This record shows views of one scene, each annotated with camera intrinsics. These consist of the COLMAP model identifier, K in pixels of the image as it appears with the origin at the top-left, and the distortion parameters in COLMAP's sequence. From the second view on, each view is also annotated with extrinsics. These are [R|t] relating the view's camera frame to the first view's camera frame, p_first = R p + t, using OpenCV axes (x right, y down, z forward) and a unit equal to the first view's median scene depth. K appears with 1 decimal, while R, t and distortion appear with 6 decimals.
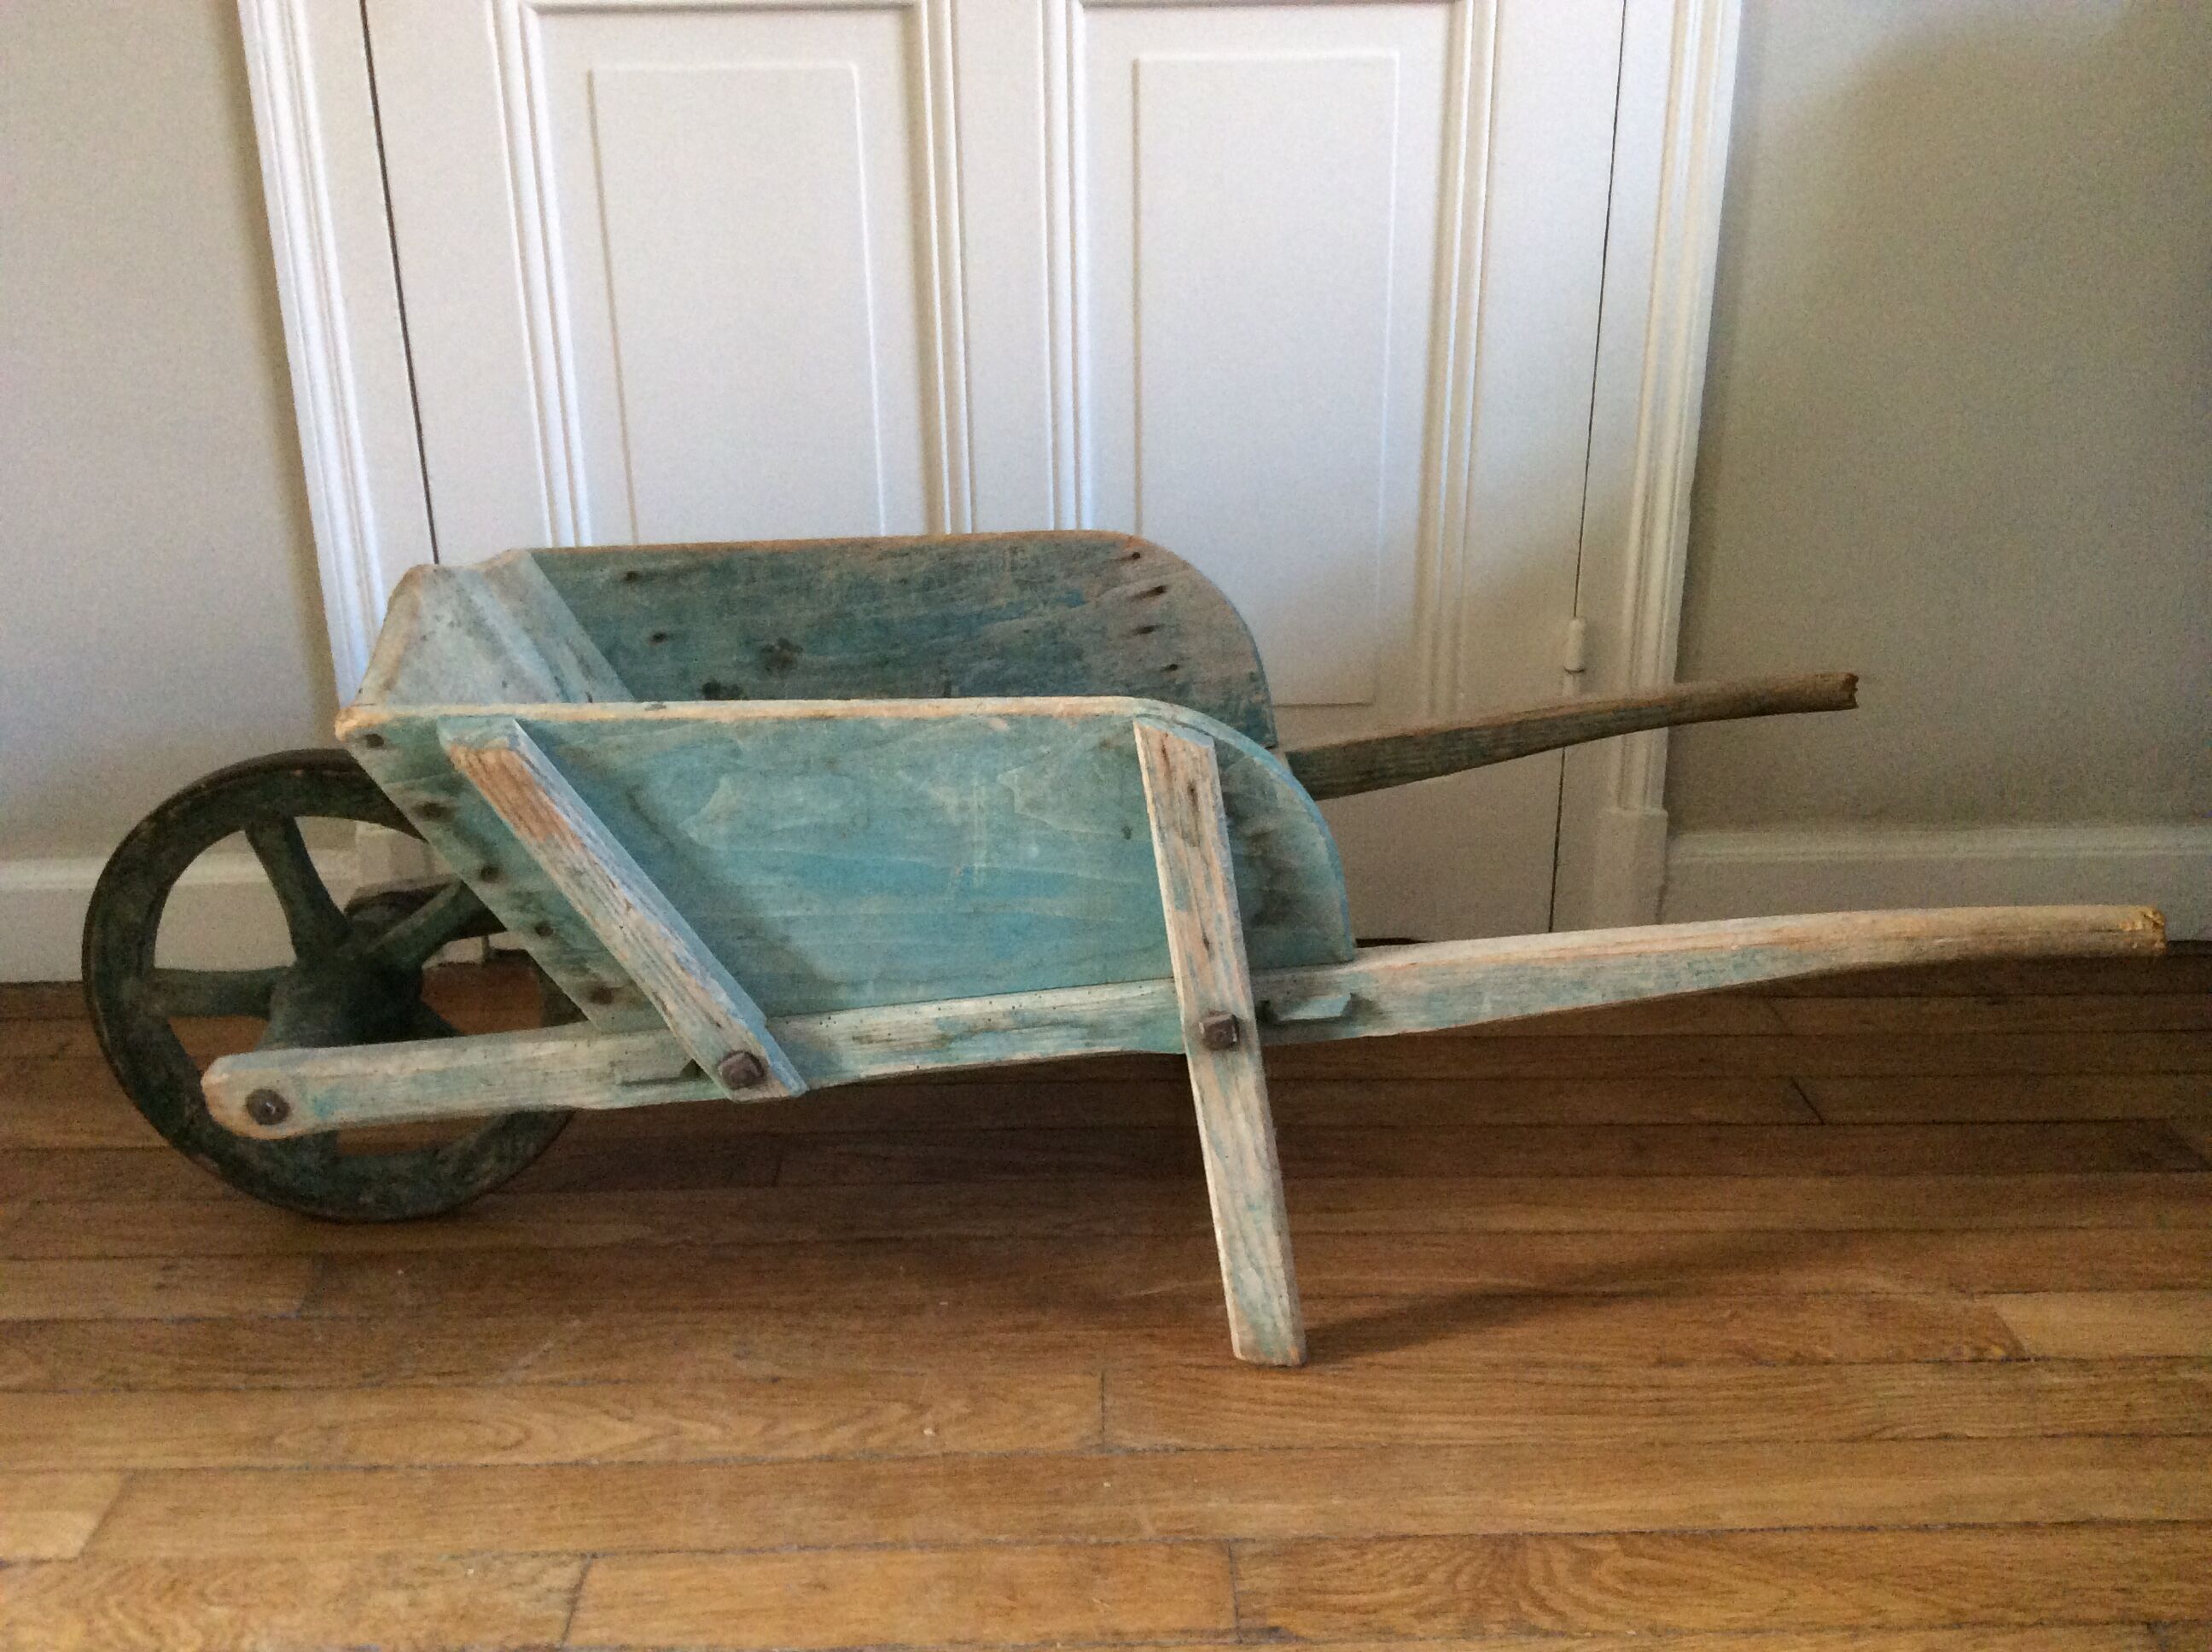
lens RADIAL K [[2057.2, 0, 1106.7], [0, 2057.2, 789.2], [0, 0, 1]] dist [0.114343, -0.241183]
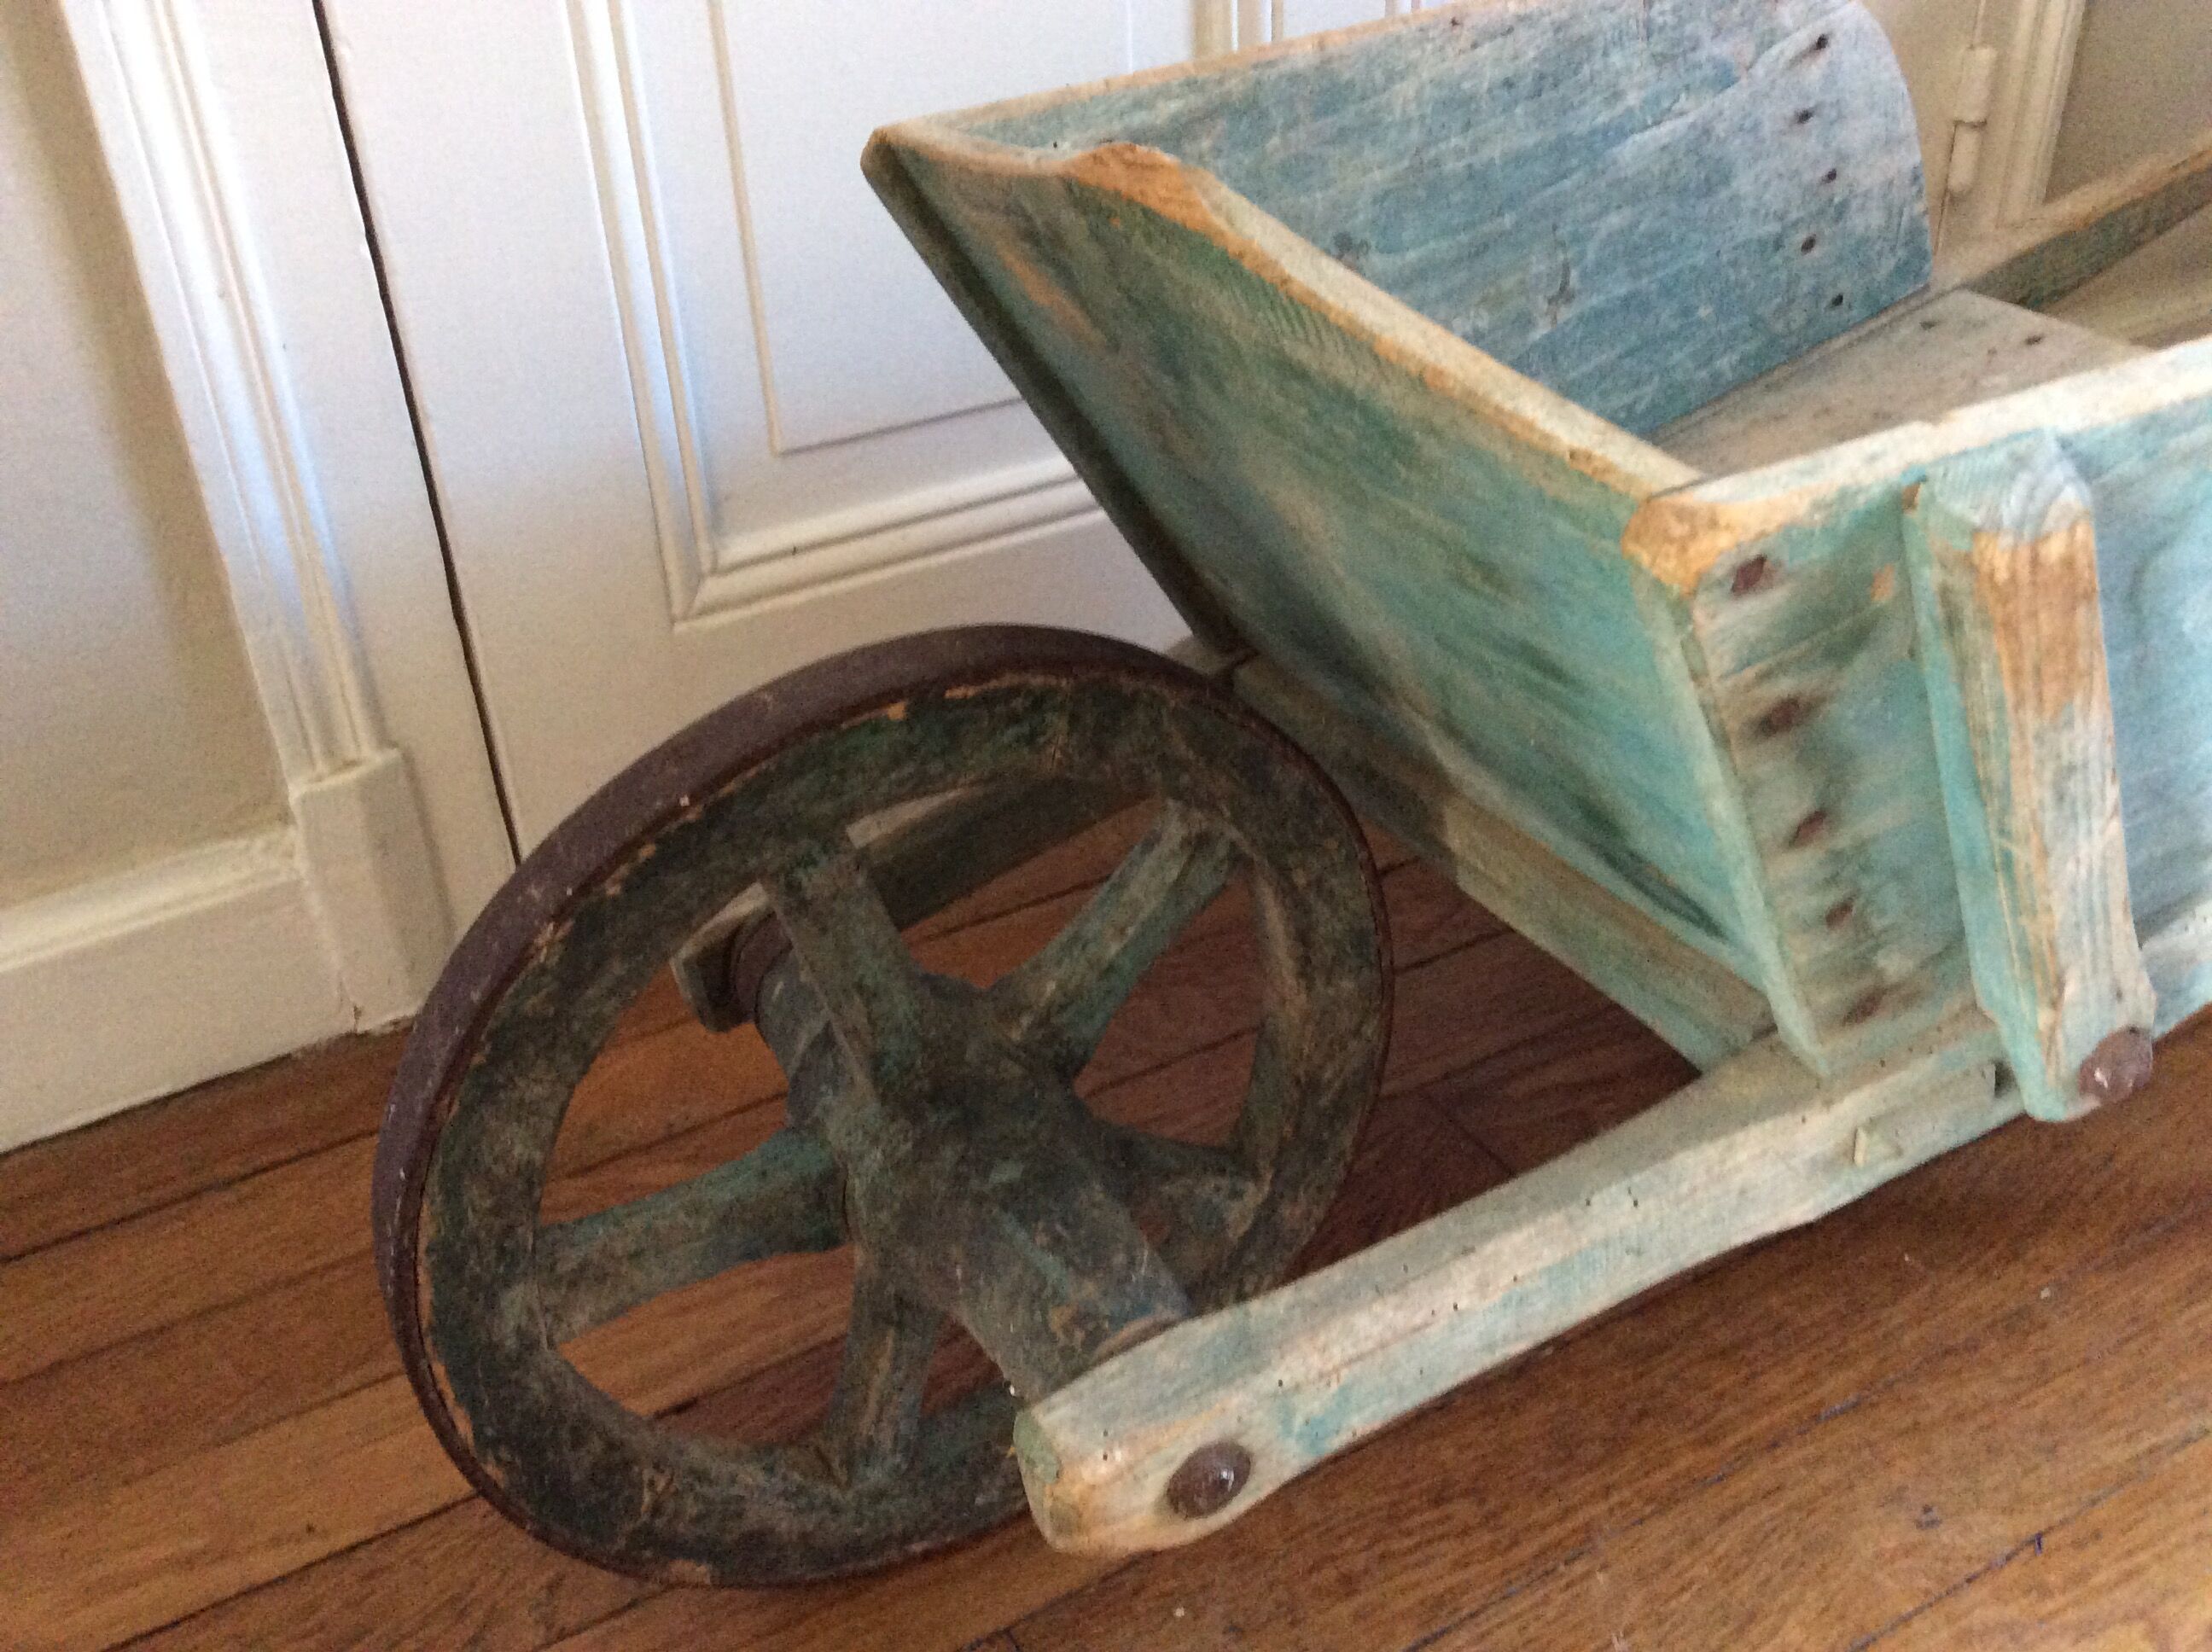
lens RADIAL K [[2016.0, 0, 1106.0], [0, 2016.0, 826.0], [0, 0, 1]] dist [0.108054, -0.192873]
pose [[0.876320, -0.278729, 0.392903, -0.583306], [0.190773, 0.949725, 0.248249, -0.088504], [-0.442344, -0.142591, 0.885438, 0.699204]]
